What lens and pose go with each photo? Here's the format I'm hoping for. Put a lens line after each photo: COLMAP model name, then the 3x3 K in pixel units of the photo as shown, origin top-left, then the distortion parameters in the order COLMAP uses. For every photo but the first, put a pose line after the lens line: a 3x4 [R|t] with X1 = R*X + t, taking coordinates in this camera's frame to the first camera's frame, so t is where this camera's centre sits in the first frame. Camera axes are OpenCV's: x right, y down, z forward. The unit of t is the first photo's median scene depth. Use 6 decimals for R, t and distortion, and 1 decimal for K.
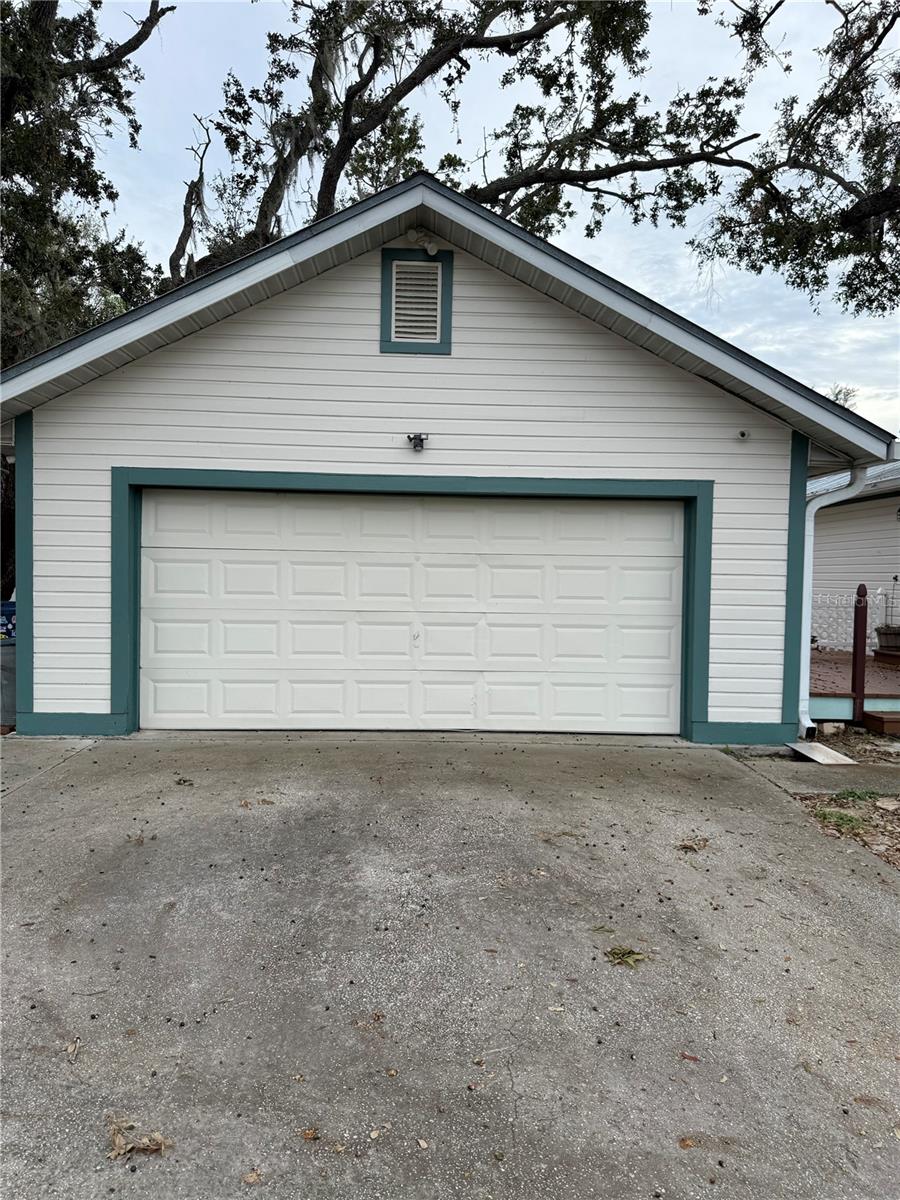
lens RADIAL K [[848.3, 0, 450.0], [0, 848.3, 600.0], [0, 0, 1]] dist [0.048466, -0.060921]
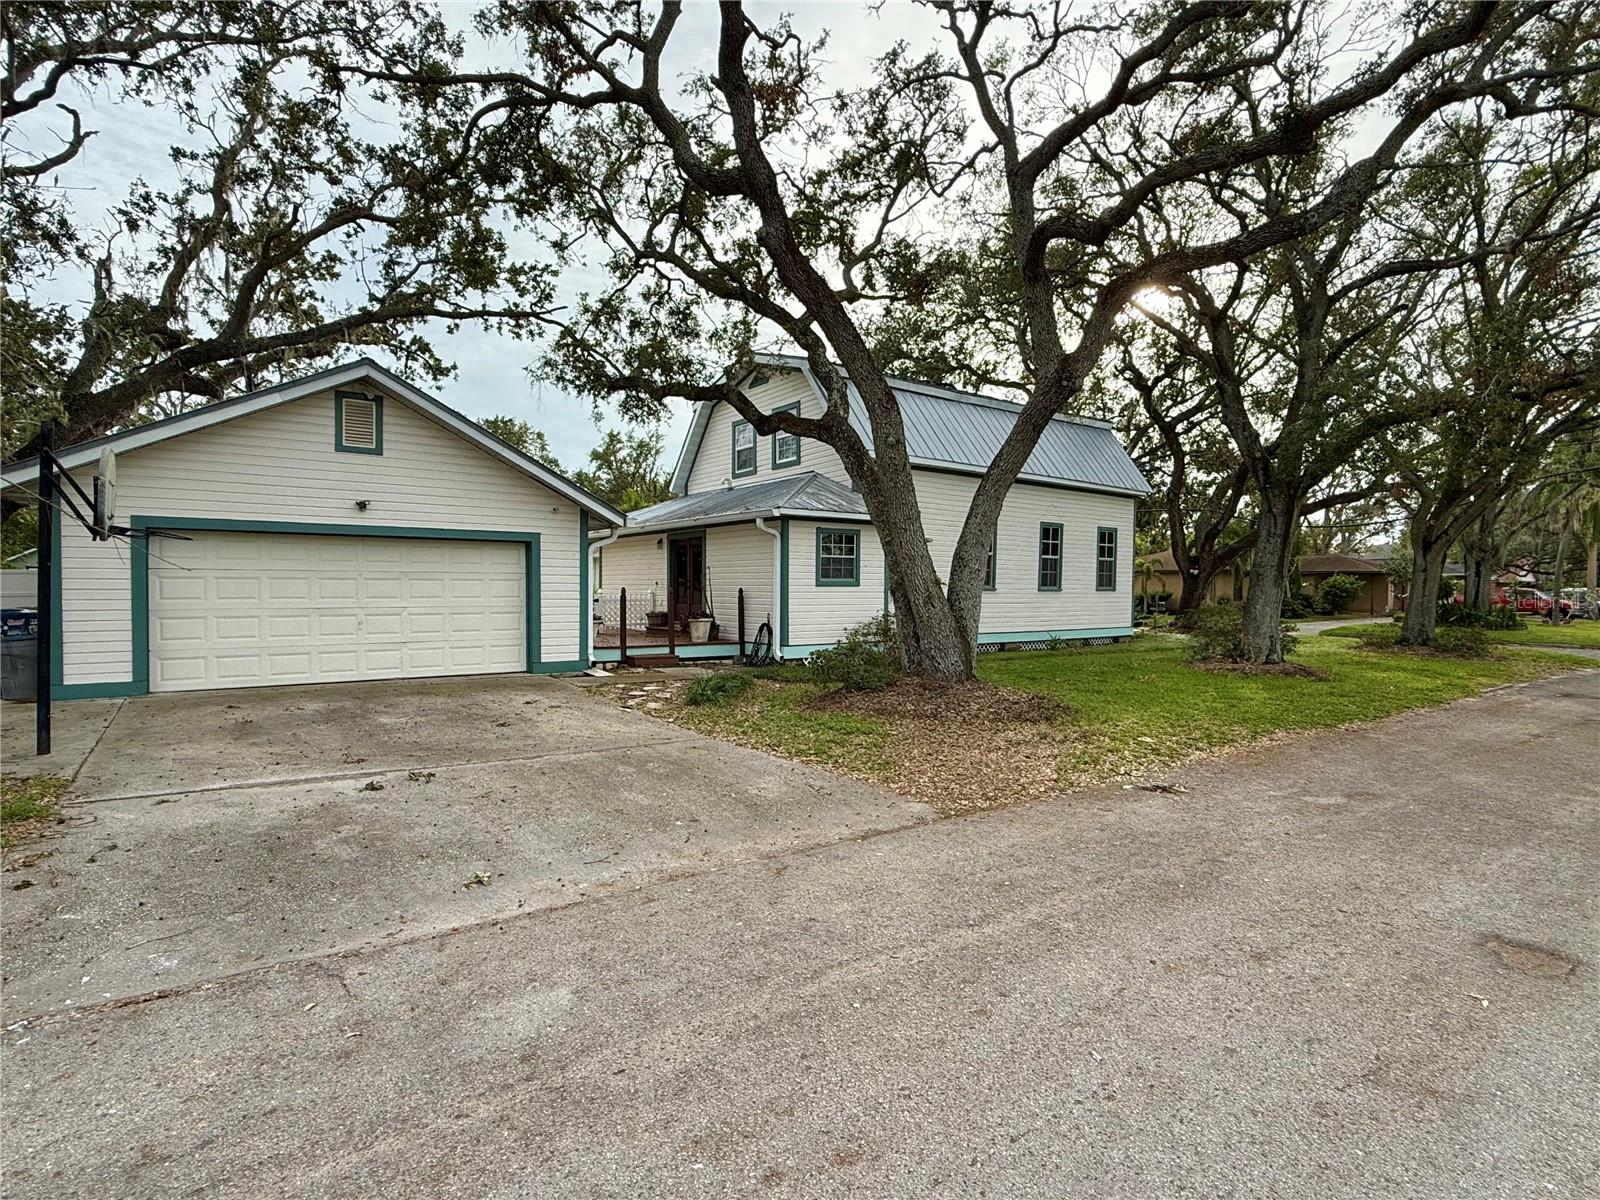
lens RADIAL K [[803.6, 0, 796.6], [0, 803.6, 604.3], [0, 0, 1]] dist [-0.000906, 0.000037]
pose [[0.833659, -0.025237, 0.551703, -0.180193], [0.024629, 0.999660, 0.008512, 0.013919], [-0.551730, 0.006491, 0.833997, -0.704979]]
